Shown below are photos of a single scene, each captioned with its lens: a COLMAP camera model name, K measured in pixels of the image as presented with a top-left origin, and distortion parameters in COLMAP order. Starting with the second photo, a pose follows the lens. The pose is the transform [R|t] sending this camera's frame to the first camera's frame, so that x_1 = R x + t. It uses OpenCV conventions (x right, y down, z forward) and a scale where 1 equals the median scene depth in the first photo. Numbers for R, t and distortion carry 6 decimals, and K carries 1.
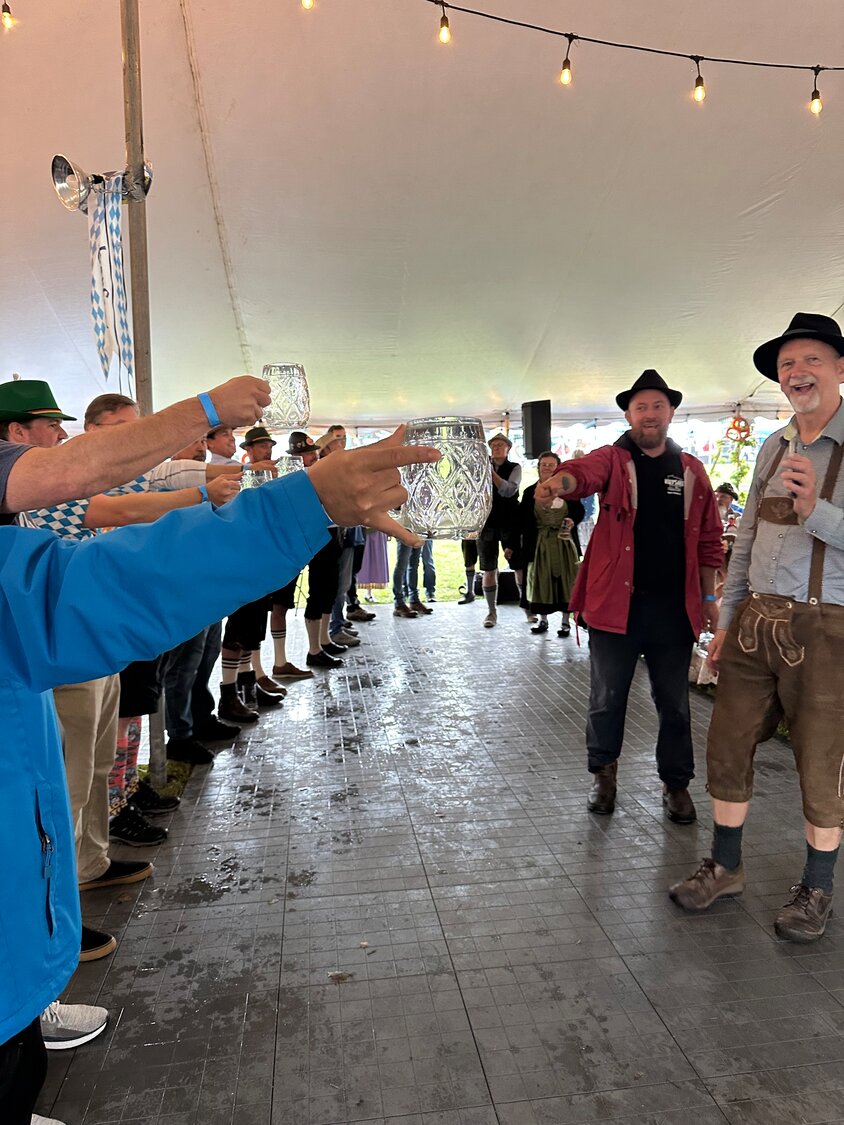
lens RADIAL K [[782.9, 0, 477.0], [0, 782.9, 560.4], [0, 0, 1]] dist [0.130410, -0.157612]
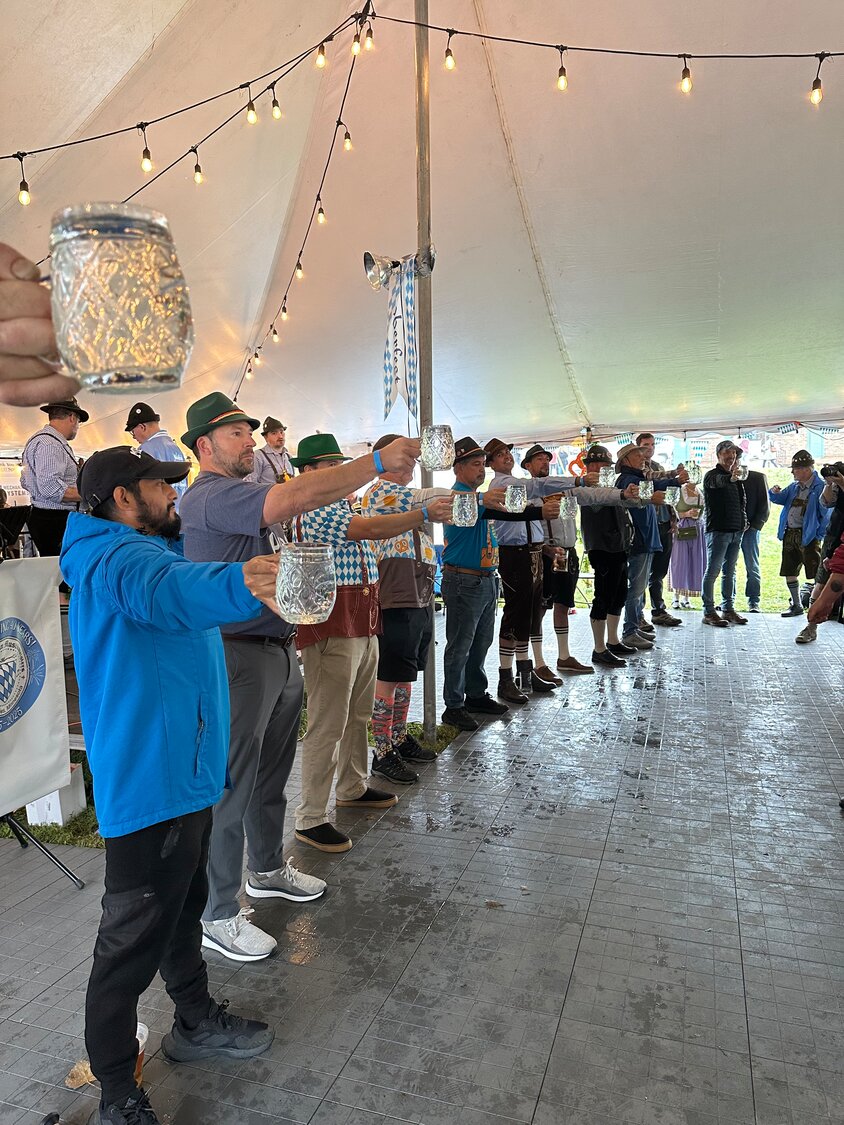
lens RADIAL K [[782.9, 0, 477.0], [0, 782.9, 560.4], [0, 0, 1]] dist [0.130410, -0.157612]
pose [[0.905738, 0.042265, -0.421726, 0.115578], [-0.042943, 0.999046, 0.007896, -0.008886], [0.421657, 0.010958, 0.906689, -0.053051]]
